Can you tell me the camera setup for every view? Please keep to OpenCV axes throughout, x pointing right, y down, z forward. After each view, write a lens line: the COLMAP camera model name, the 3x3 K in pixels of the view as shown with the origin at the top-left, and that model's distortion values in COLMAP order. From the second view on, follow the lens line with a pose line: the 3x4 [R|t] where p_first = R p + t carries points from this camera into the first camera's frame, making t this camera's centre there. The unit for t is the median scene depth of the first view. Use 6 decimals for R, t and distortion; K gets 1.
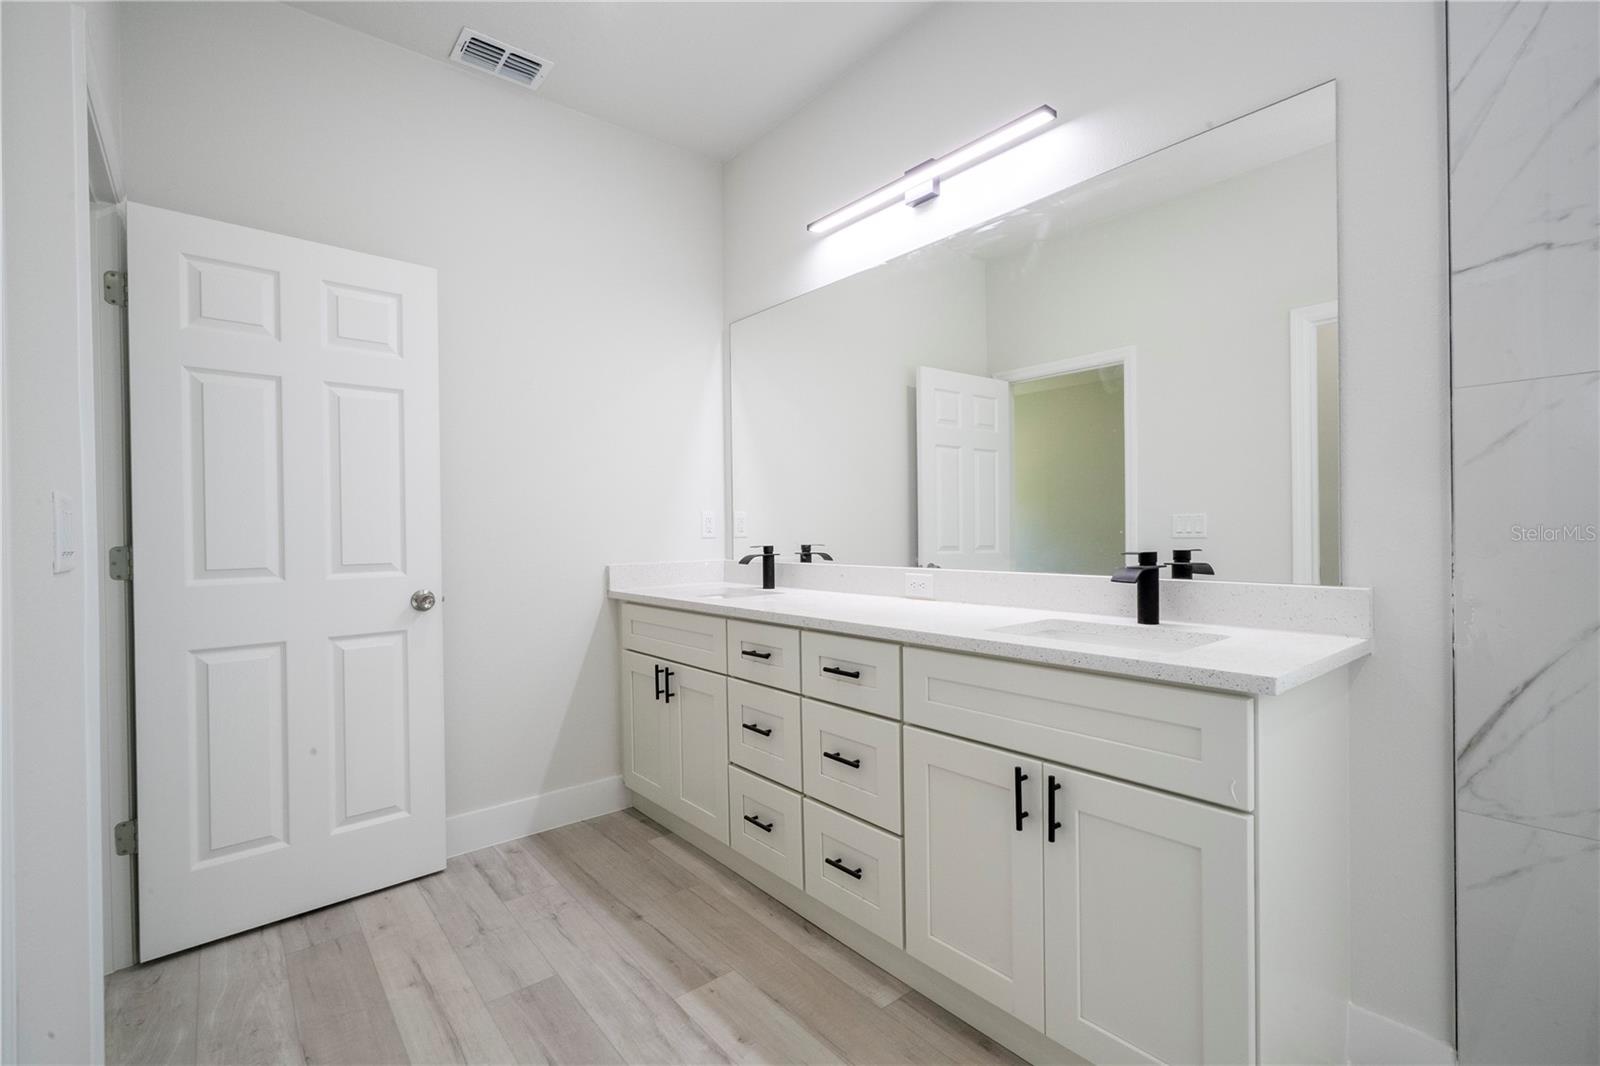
lens RADIAL K [[720.4, 0, 785.8], [0, 720.4, 531.8], [0, 0, 1]] dist [-0.005746, 0.003547]
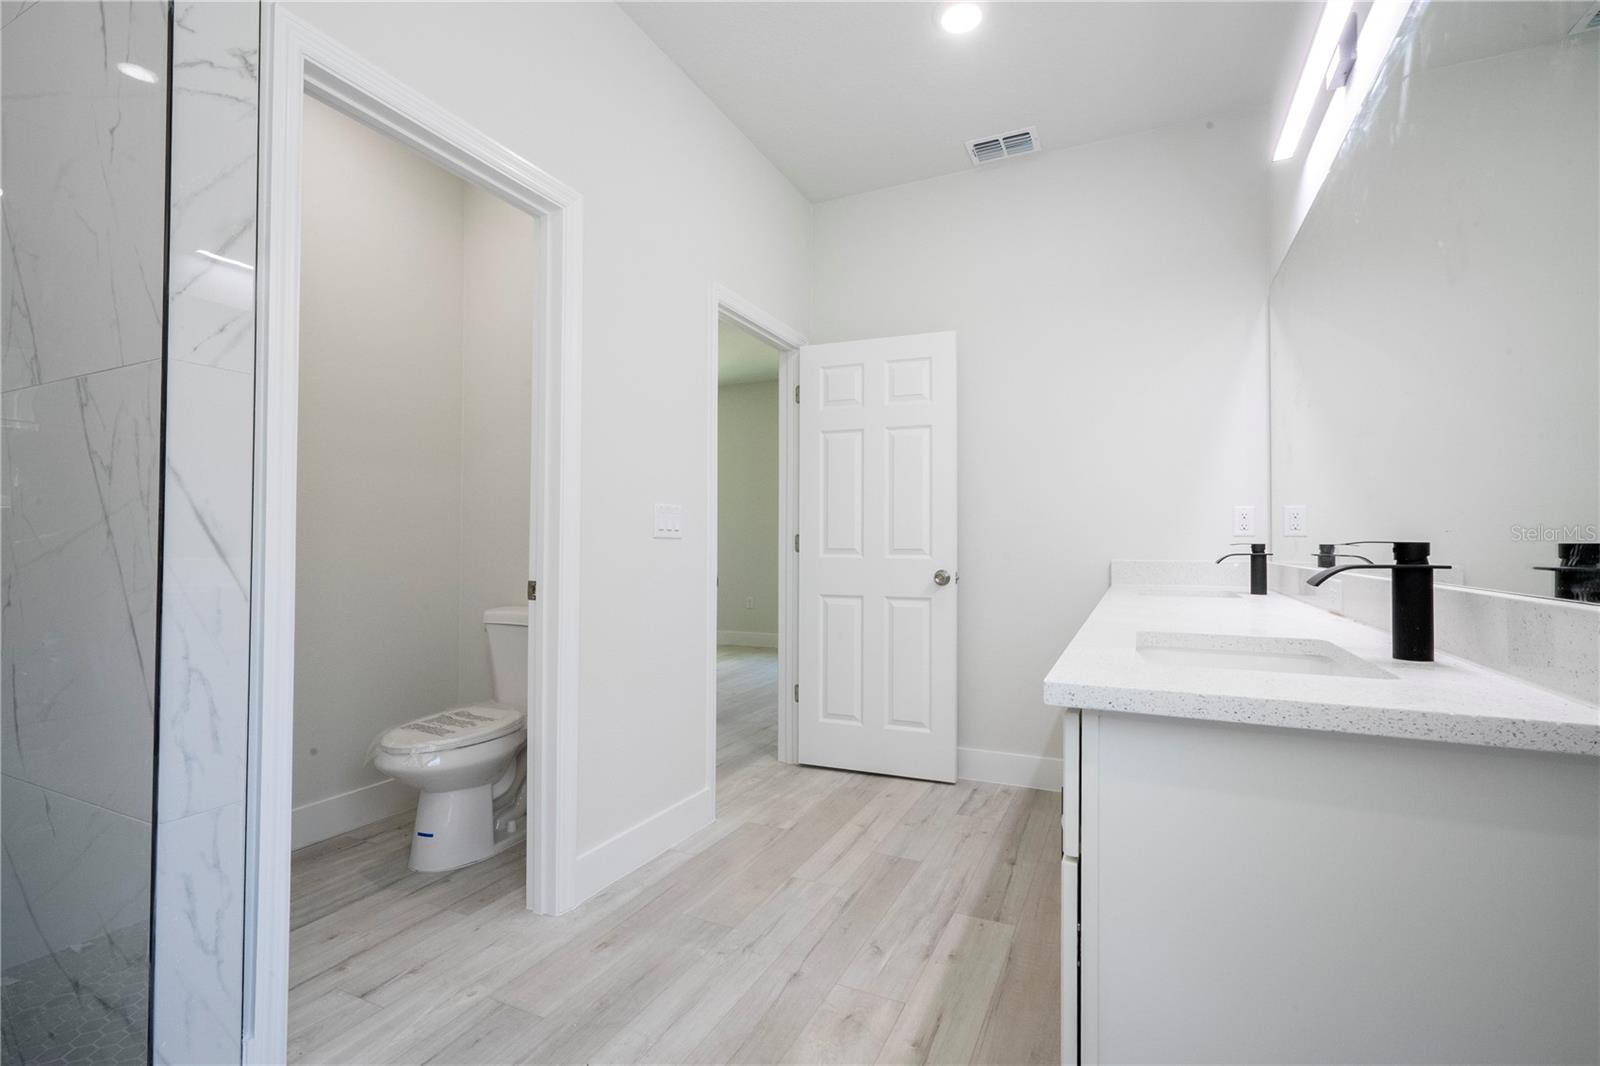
lens RADIAL K [[720.4, 0, 826.5], [0, 720.4, 532.8], [0, 0, 1]] dist [-0.005746, 0.003547]
pose [[0.437406, -0.000921, -0.899264, 0.666197], [-0.013791, 0.999875, -0.007732, 0.026161], [0.899158, 0.015784, 0.437339, 0.224101]]
